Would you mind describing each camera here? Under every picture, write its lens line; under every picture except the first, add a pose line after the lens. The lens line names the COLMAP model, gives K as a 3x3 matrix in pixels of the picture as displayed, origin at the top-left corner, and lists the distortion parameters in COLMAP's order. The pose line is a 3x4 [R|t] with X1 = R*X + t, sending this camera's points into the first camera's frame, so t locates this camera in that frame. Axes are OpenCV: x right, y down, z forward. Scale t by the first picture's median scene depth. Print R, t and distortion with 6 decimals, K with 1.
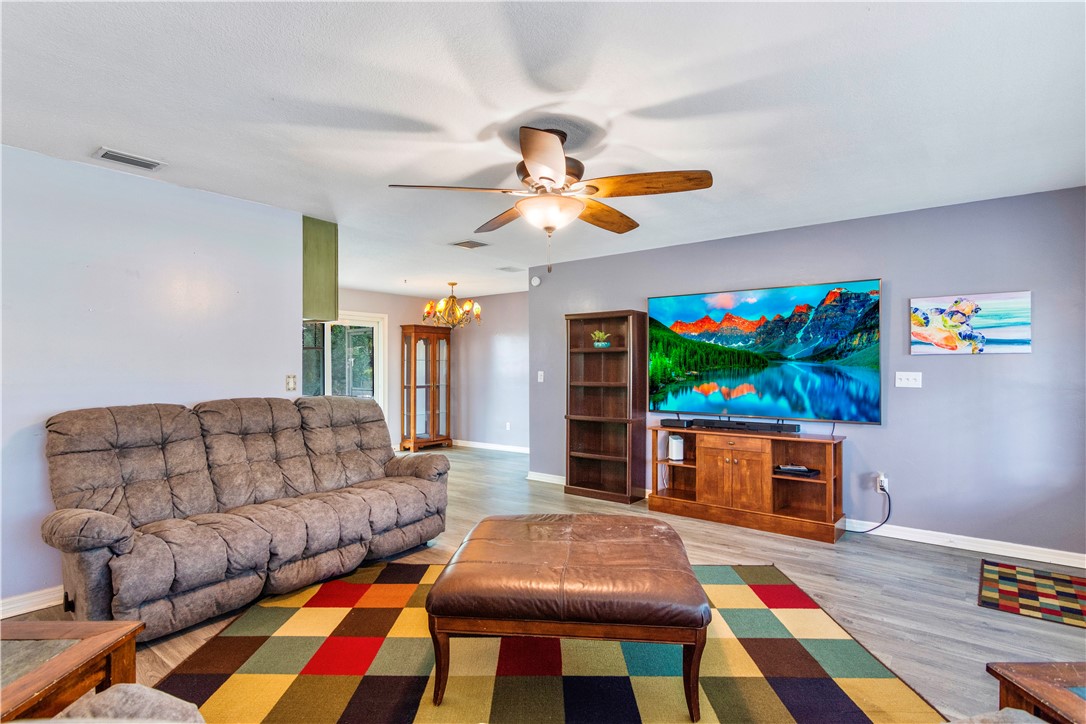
lens RADIAL K [[547.0, 0, 542.3], [0, 547.0, 370.6], [0, 0, 1]] dist [-0.002442, -0.000724]
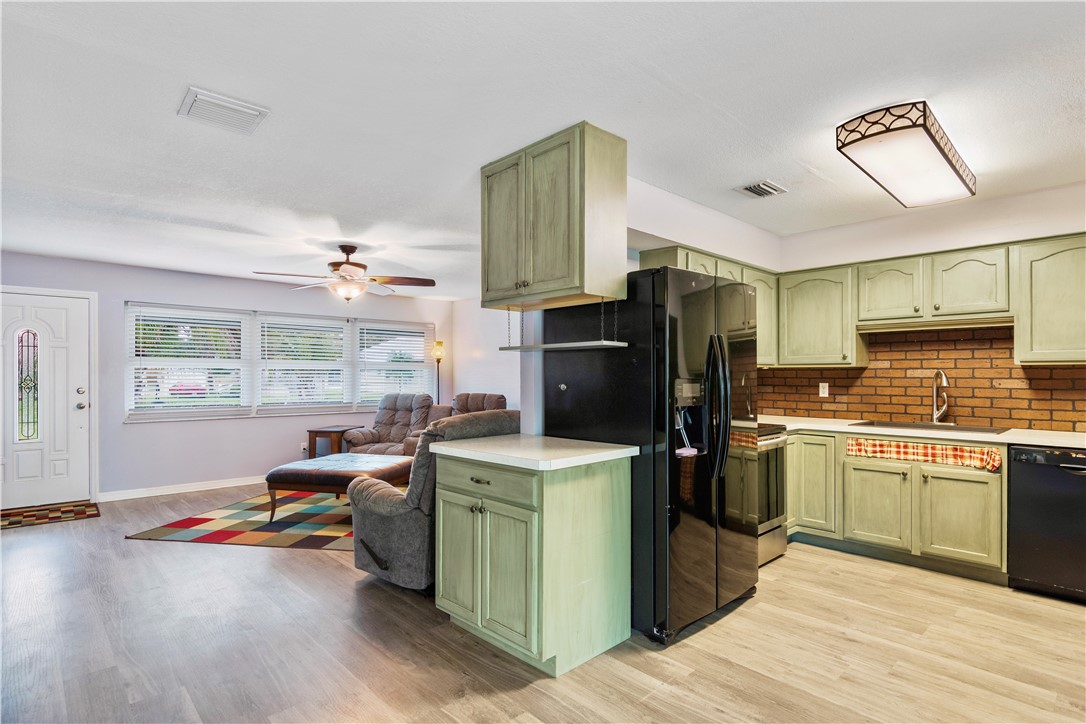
lens RADIAL K [[558.6, 0, 544.0], [0, 558.6, 376.4], [0, 0, 1]] dist [-0.003581, 0.000230]
pose [[-0.988183, 0.000320, 0.153279, -0.614860], [0.001382, 0.999976, 0.006817, -0.011328], [-0.153273, 0.006948, -0.988159, 1.842741]]
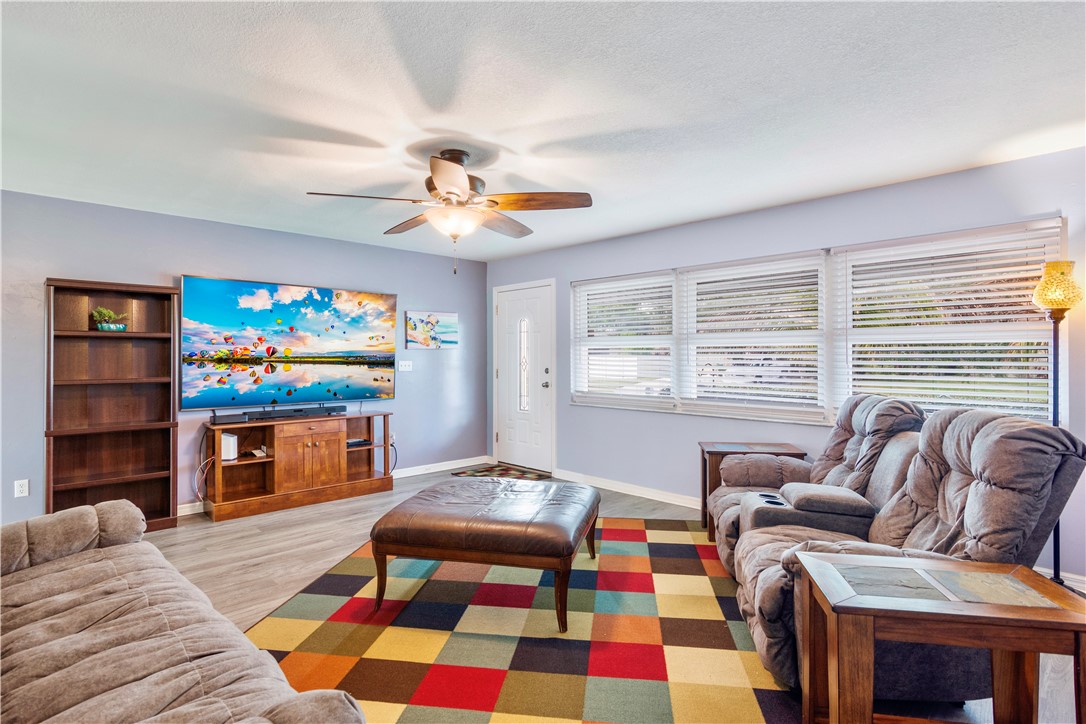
lens RADIAL K [[546.8, 0, 543.0], [0, 546.8, 357.3], [0, 0, 1]] dist [0.000722, 0.000064]
pose [[0.133630, -0.000502, 0.991031, -0.737686], [0.007433, 0.999972, -0.000495, -0.003404], [-0.991003, 0.007432, 0.133630, 0.452625]]
